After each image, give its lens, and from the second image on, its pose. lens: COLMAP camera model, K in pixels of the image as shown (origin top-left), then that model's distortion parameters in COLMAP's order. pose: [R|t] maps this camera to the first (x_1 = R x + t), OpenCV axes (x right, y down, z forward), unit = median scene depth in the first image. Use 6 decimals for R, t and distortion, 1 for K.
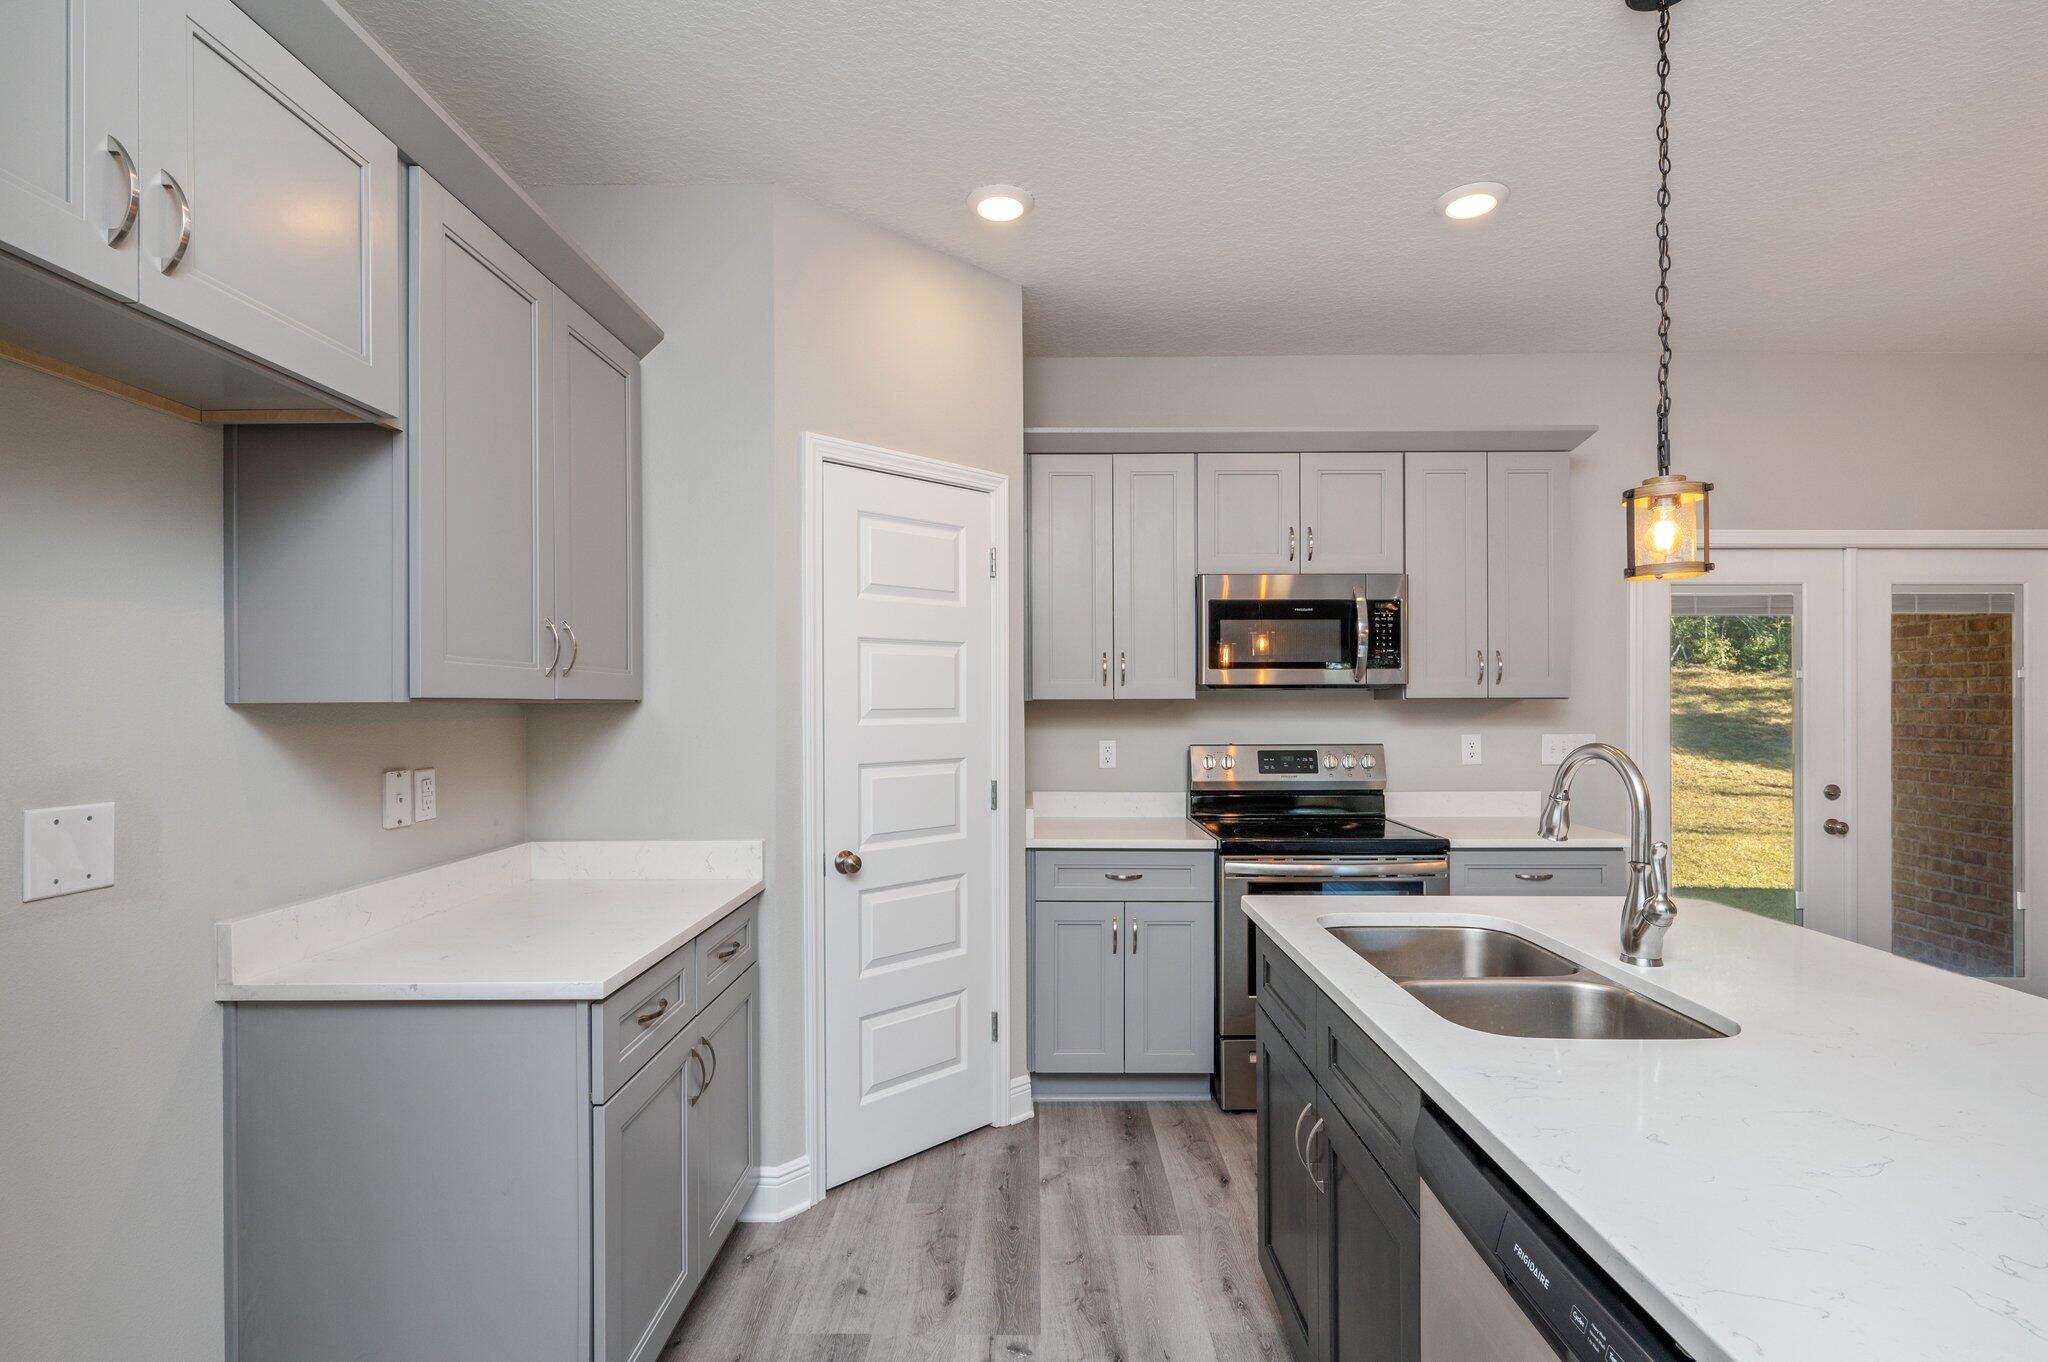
lens RADIAL K [[949.6, 0, 1026.5], [0, 949.6, 701.7], [0, 0, 1]] dist [0.001075, -0.000656]
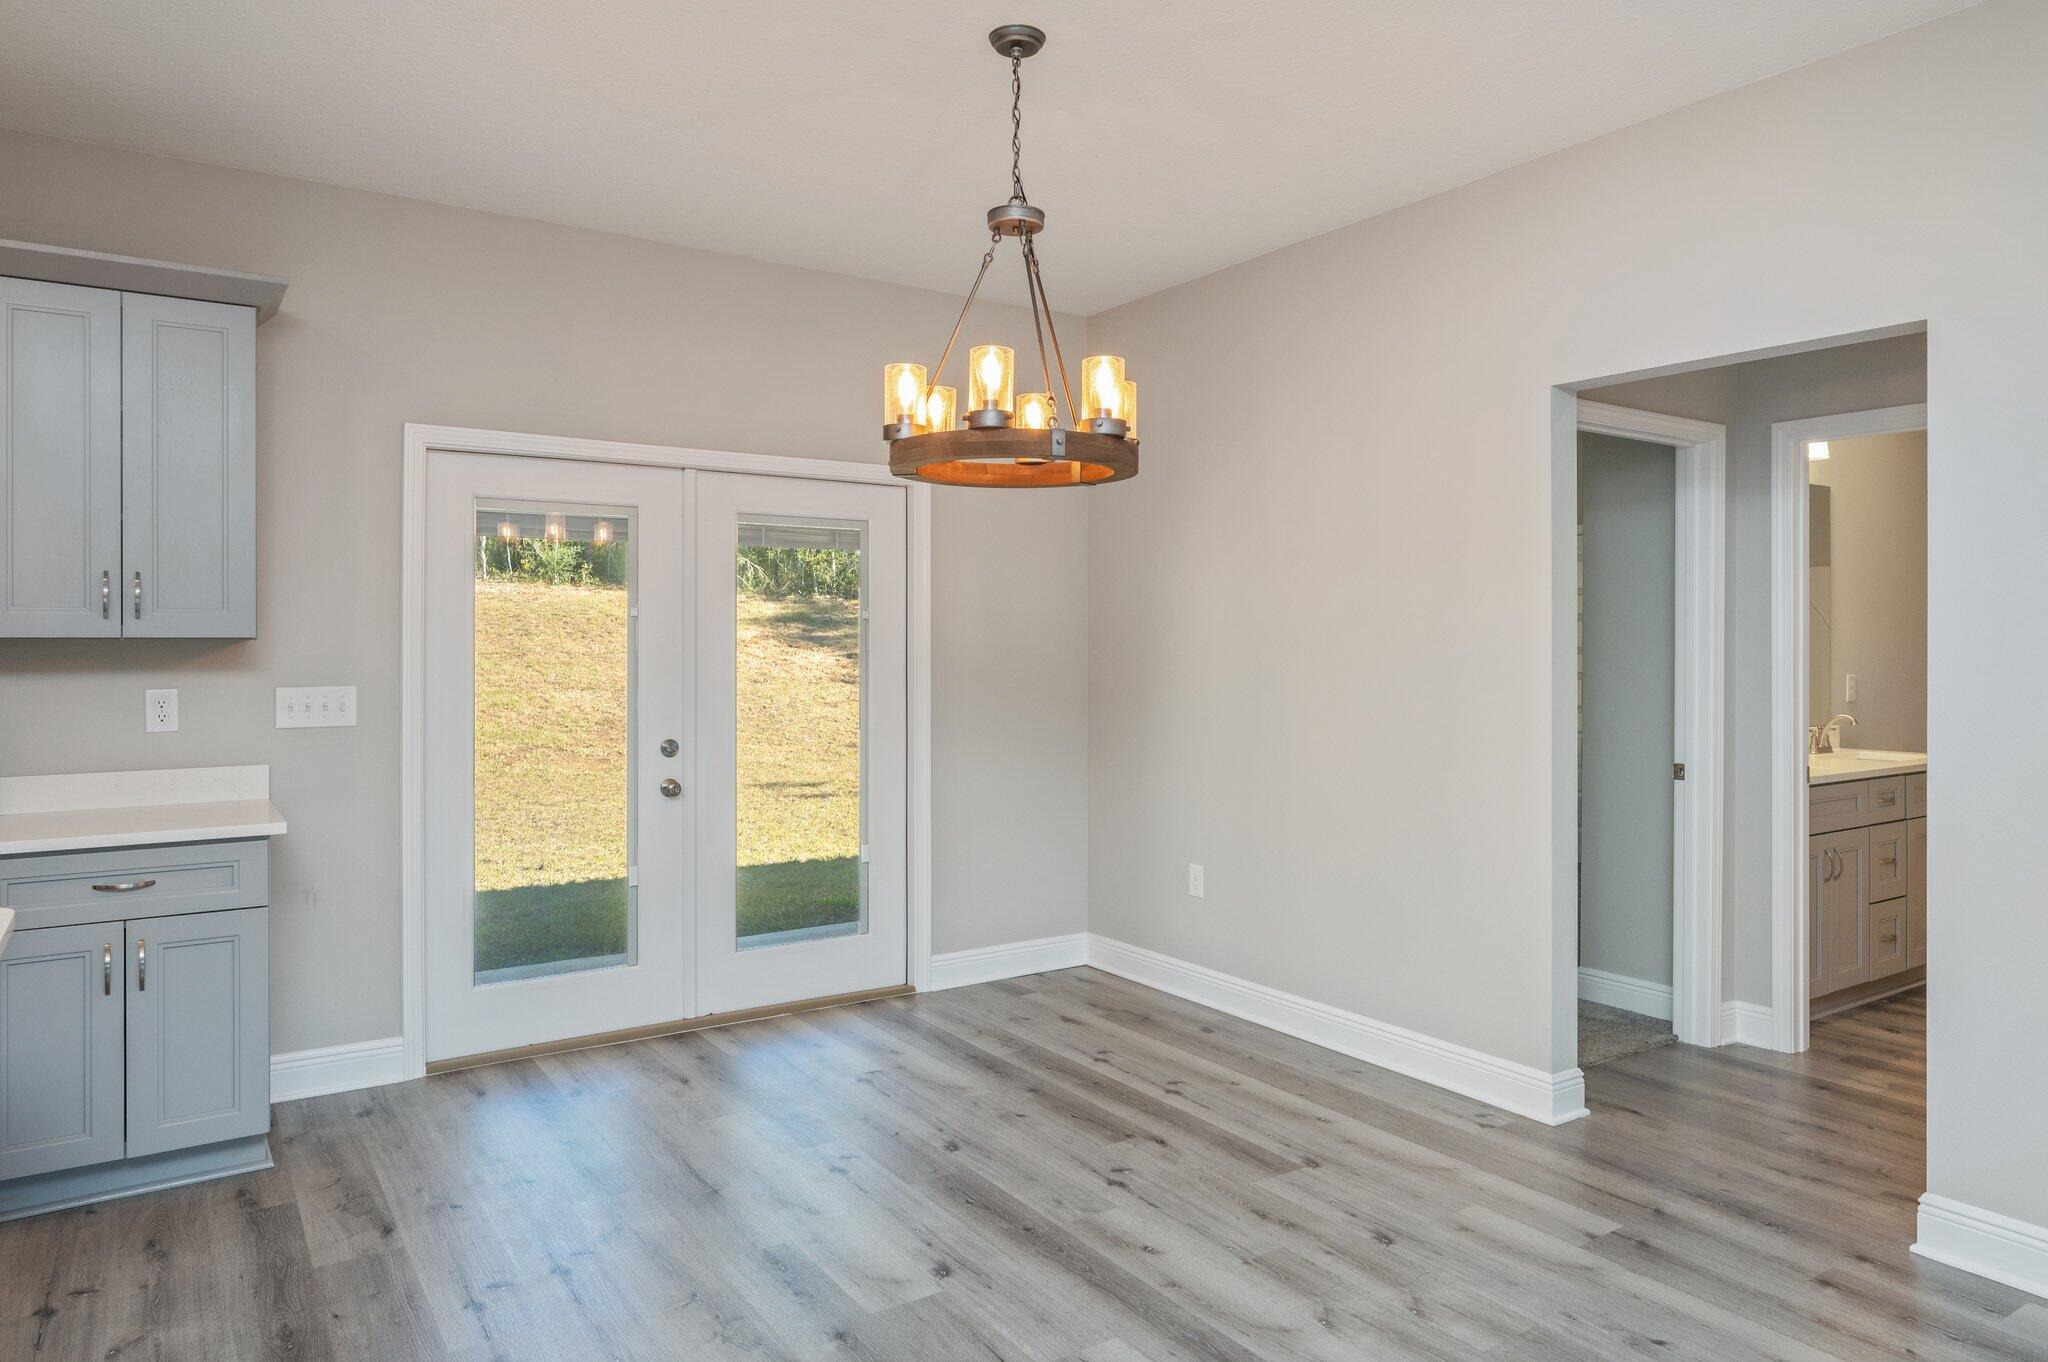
lens RADIAL K [[1296.6, 0, 1022.9], [0, 1296.6, 646.0], [0, 0, 1]] dist [-0.004610, 0.001358]
pose [[0.825911, 0.000899, 0.563800, 0.554274], [0.000273, 0.999998, -0.001994, 0.004635], [-0.563800, 0.001801, 0.825909, -0.199016]]
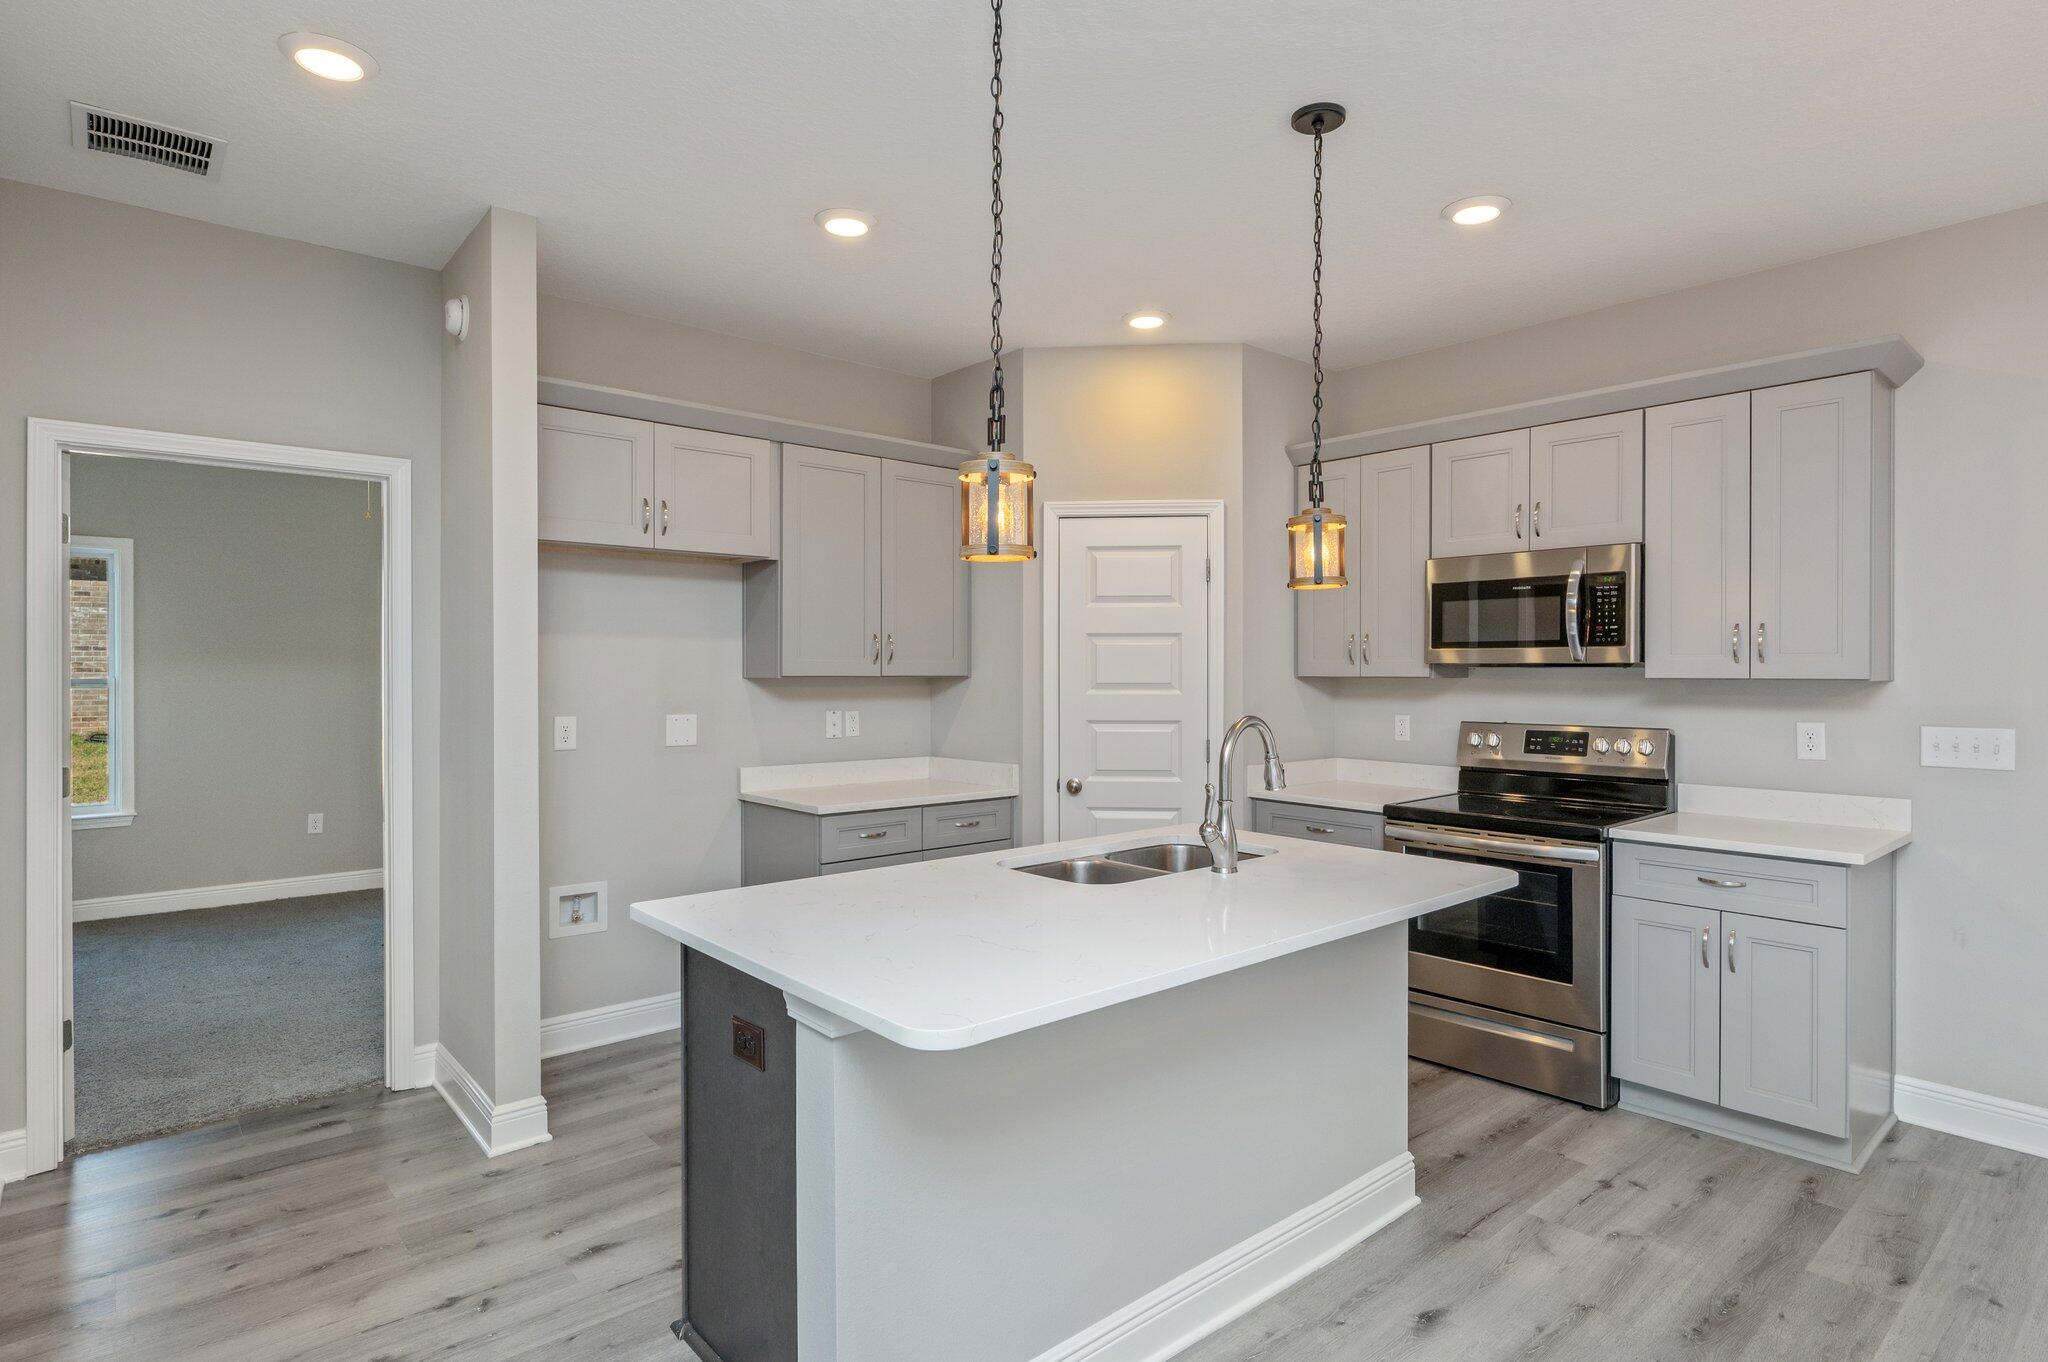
lens RADIAL K [[1075.2, 0, 1024.9], [0, 1075.2, 674.1], [0, 0, 1]] dist [-0.000320, 0.001329]
pose [[0.665707, 0.006895, -0.746181, 0.863975], [-0.002486, 0.999972, 0.007023, -0.014927], [0.746209, -0.002820, 0.665706, -0.148300]]
